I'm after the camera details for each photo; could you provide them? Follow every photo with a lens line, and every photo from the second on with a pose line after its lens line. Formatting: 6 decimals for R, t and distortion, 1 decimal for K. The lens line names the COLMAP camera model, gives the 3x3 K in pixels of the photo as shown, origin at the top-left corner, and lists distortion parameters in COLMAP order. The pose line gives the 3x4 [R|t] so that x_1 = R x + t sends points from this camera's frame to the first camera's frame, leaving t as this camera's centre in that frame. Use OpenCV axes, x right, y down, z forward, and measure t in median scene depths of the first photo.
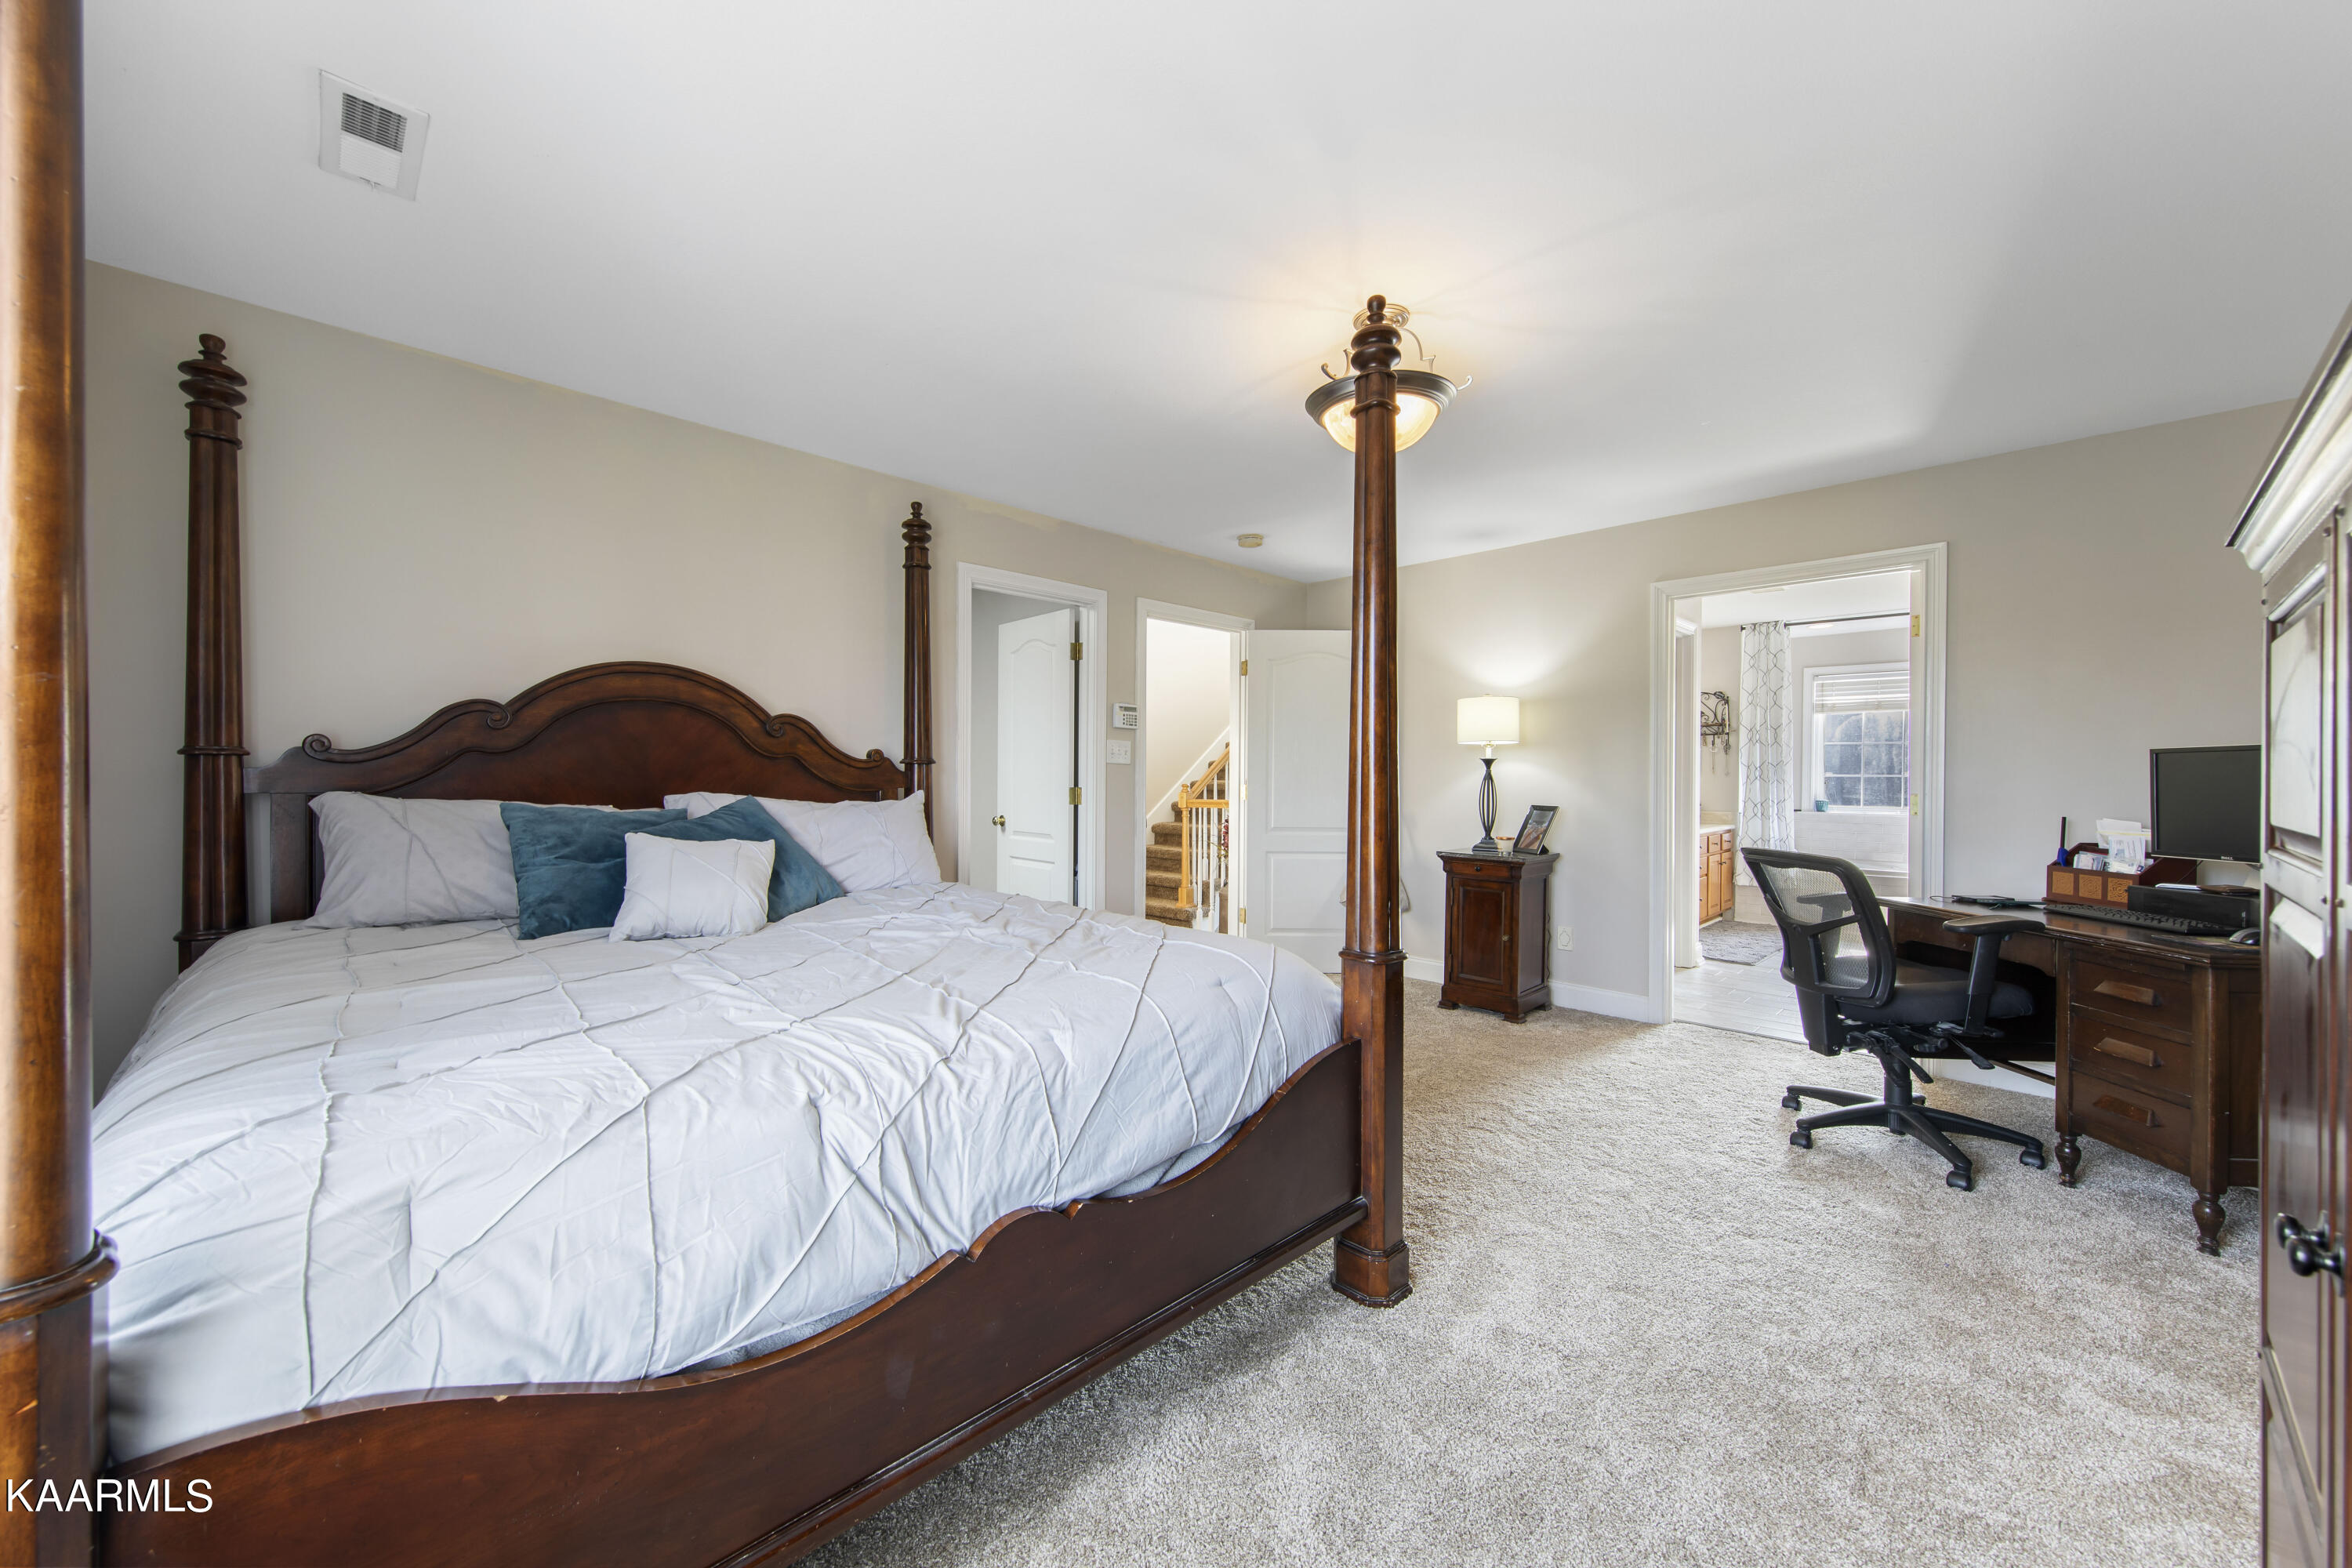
lens RADIAL K [[858.8, 0, 1176.0], [0, 858.8, 784.0], [0, 0, 1]] dist [0.000071, -0.000009]
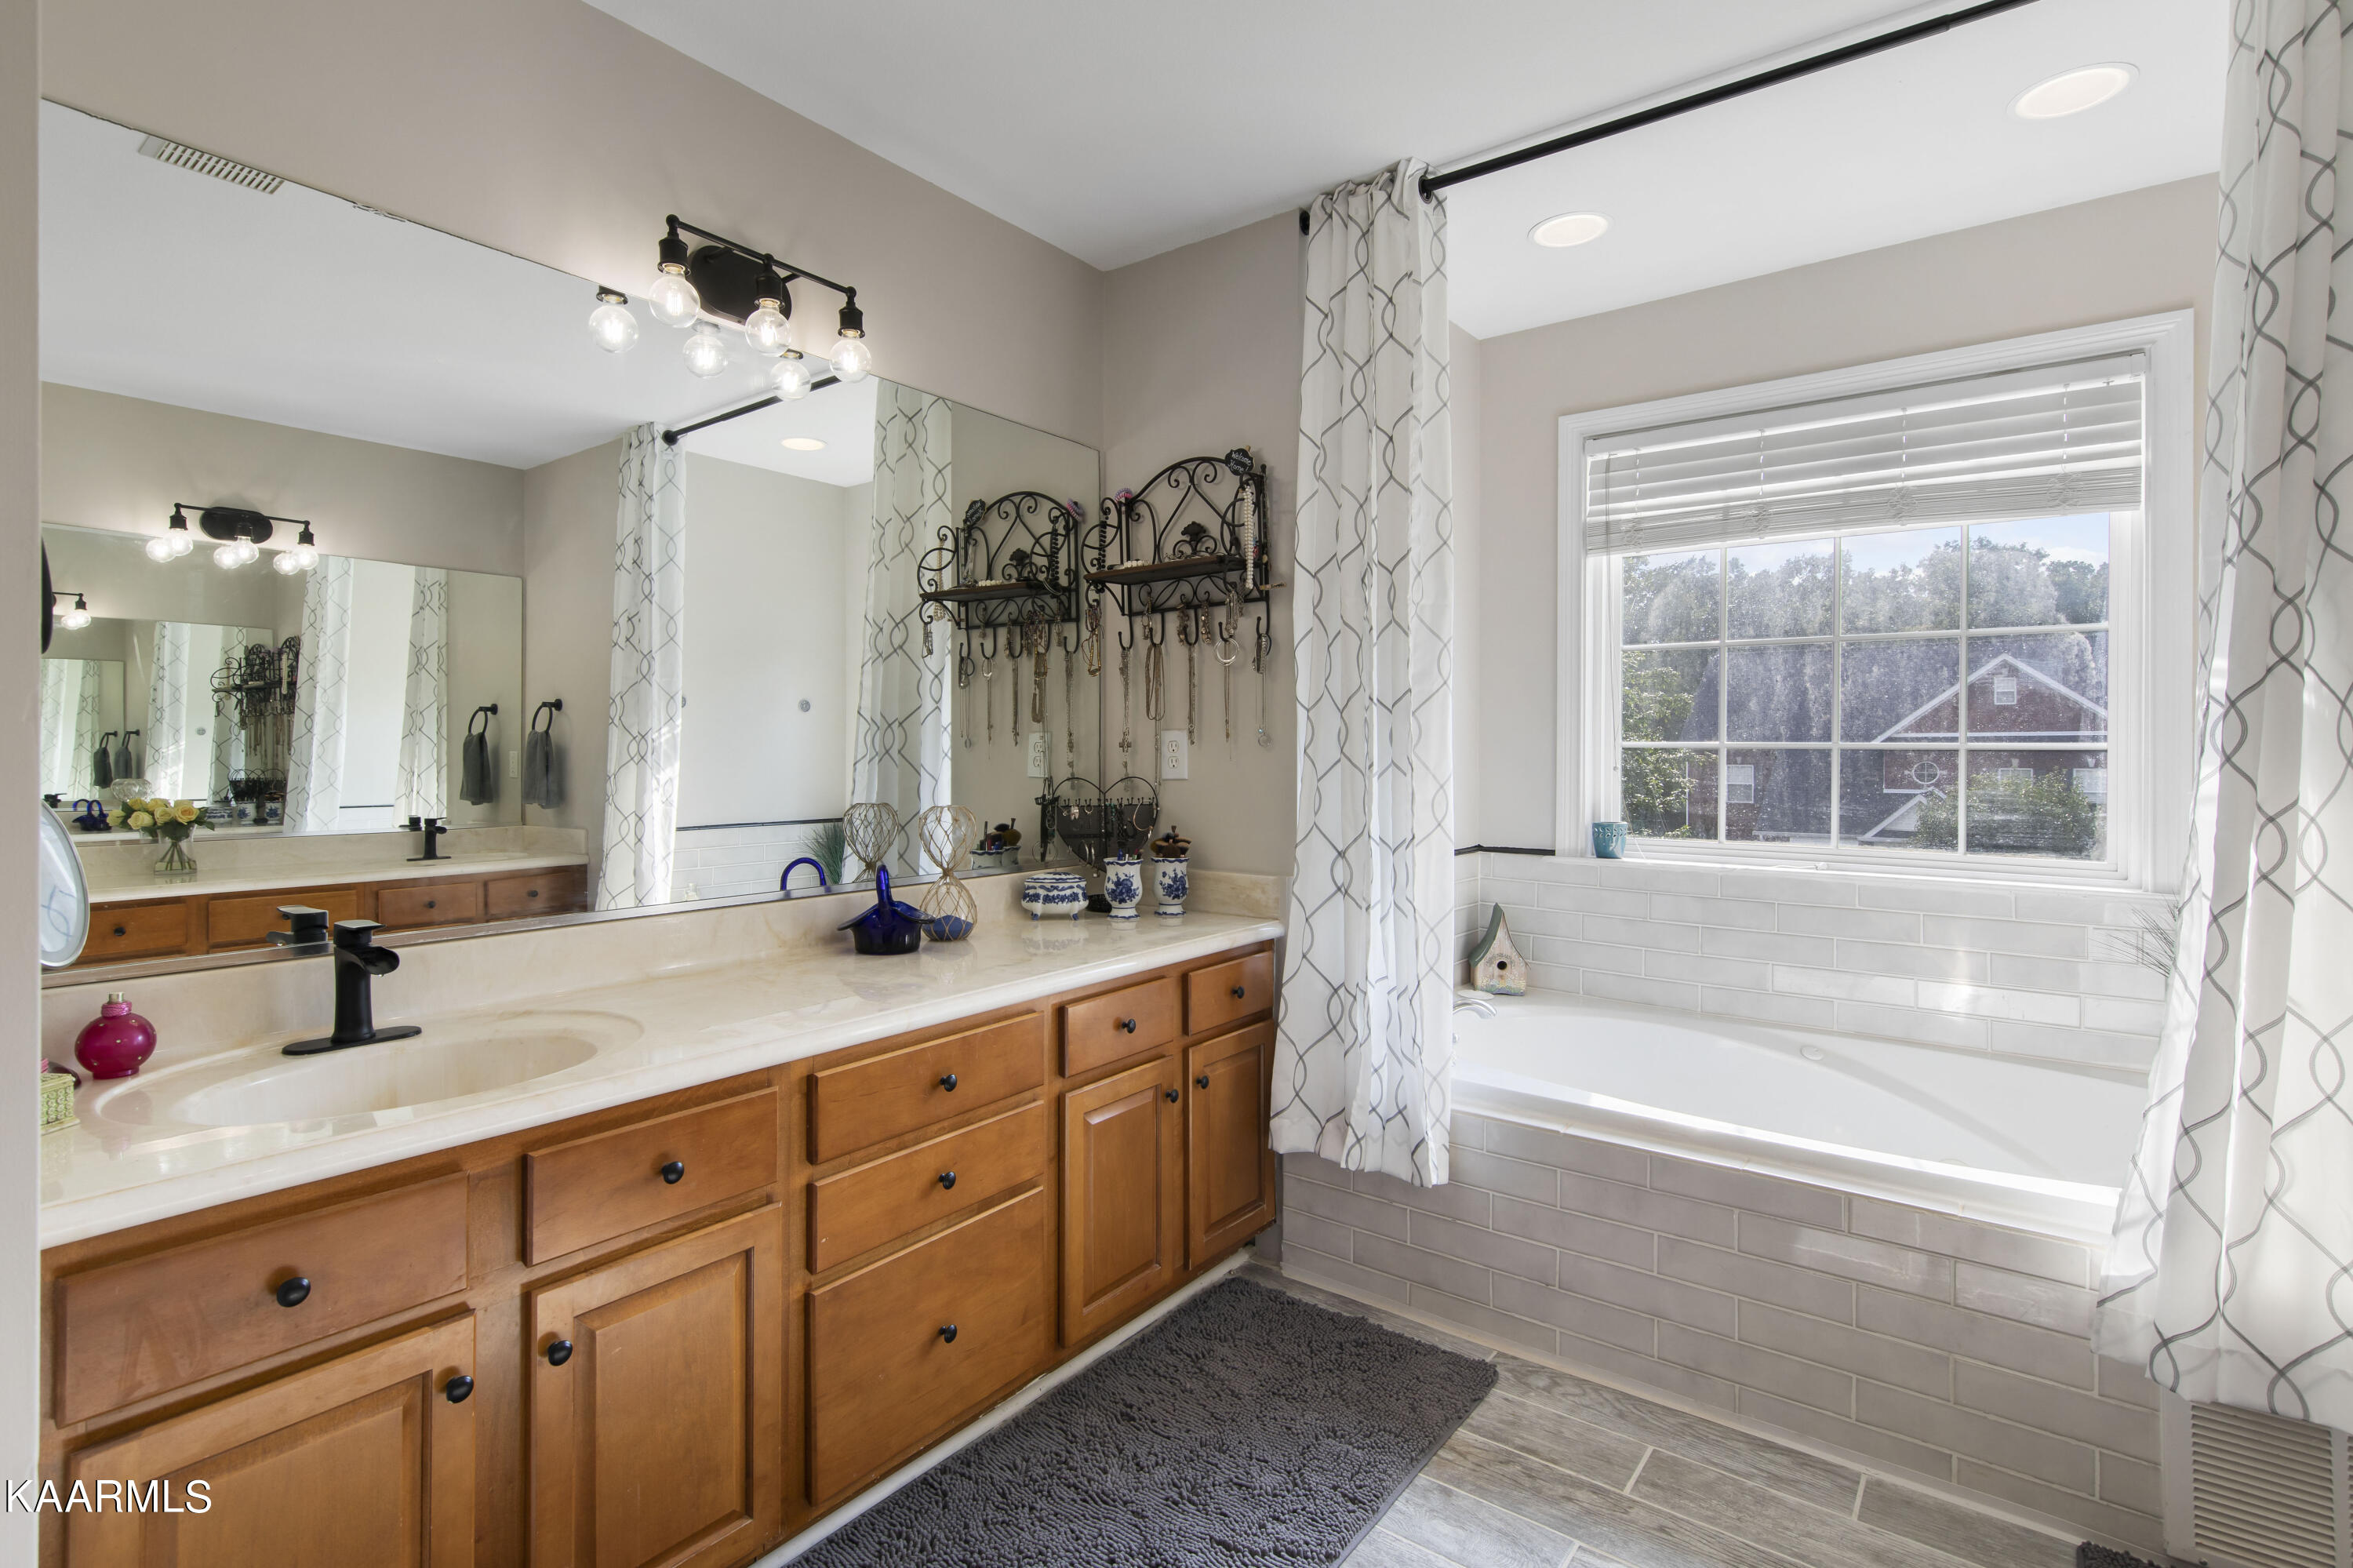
lens RADIAL K [[1078.5, 0, 1175.3], [0, 1078.5, 751.7], [0, 0, 1]] dist [0.003985, -0.001190]
pose [[0.991423, -0.002029, 0.130676, 0.567340], [0.002922, 0.999974, -0.006640, -0.005718], [-0.130659, 0.006965, 0.991403, 0.653606]]
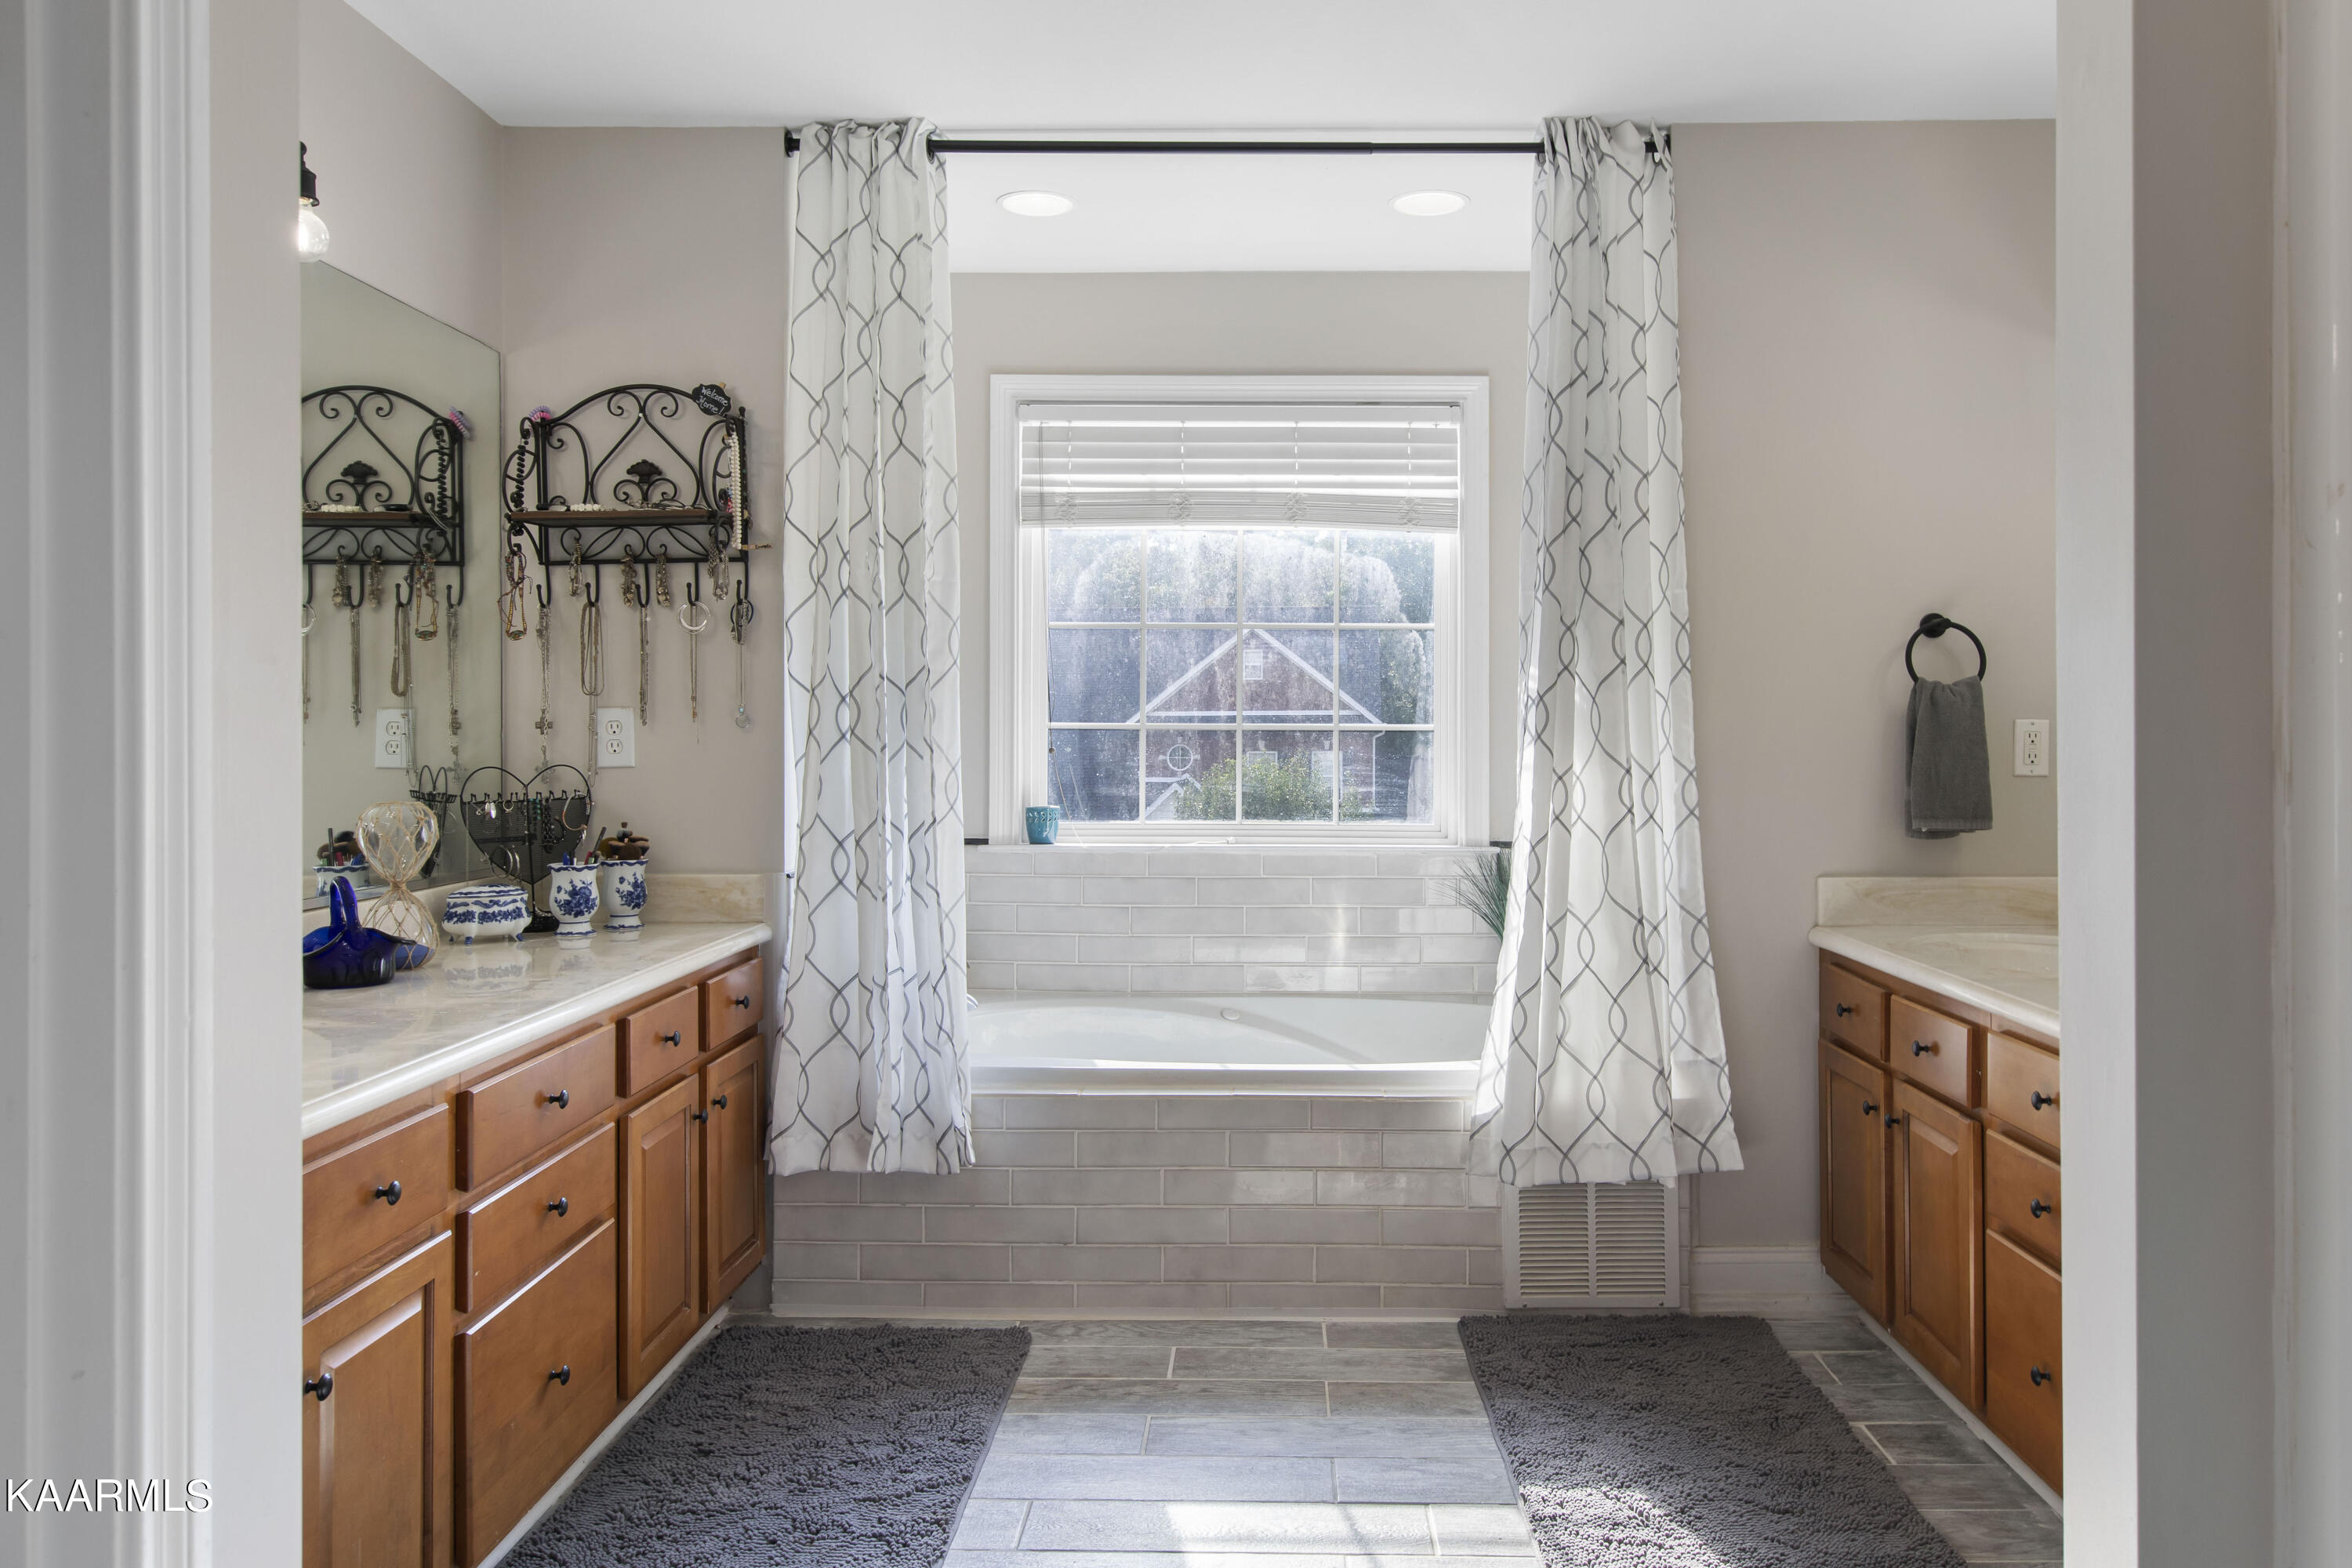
lens RADIAL K [[1575.2, 0, 1181.8], [0, 1575.2, 739.5], [0, 0, 1]] dist [-0.003575, 0.000117]
pose [[0.732518, -0.006429, 0.680717, 0.425547], [0.008652, 0.999963, 0.000133, -0.005209], [-0.680692, 0.005792, 0.732547, 0.581412]]
